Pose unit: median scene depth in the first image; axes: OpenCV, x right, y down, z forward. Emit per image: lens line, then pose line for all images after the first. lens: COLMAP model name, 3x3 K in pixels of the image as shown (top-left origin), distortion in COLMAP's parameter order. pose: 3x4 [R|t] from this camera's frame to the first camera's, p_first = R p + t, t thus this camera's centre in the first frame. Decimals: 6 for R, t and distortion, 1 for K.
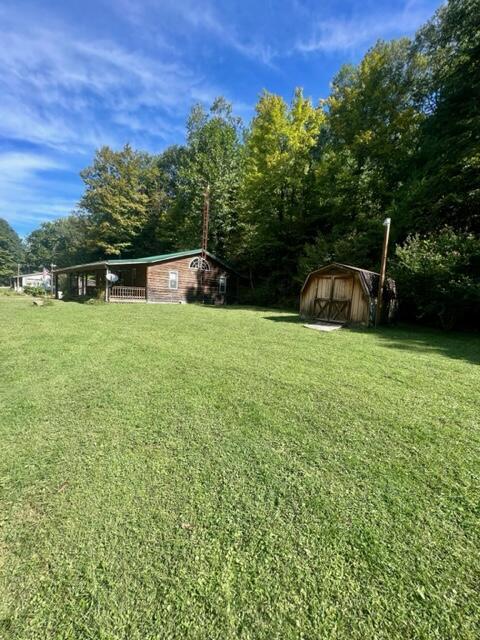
lens RADIAL K [[255.6, 0, 239.9], [0, 255.6, 318.3], [0, 0, 1]] dist [-0.008008, -0.000064]
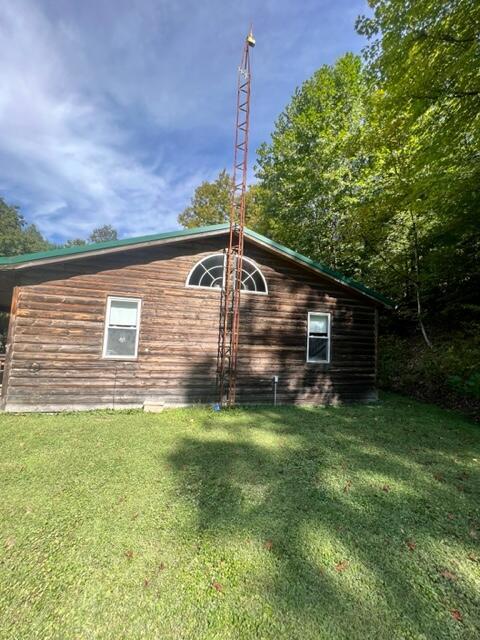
lens RADIAL K [[255.6, 0, 240.3], [0, 255.6, 324.0], [0, 0, 1]] dist [-0.008008, -0.000064]
pose [[0.860048, -0.060592, -0.506603, 0.008049], [-0.035311, 0.983474, -0.177574, -0.090912], [0.508990, 0.170611, 0.843695, 0.701709]]
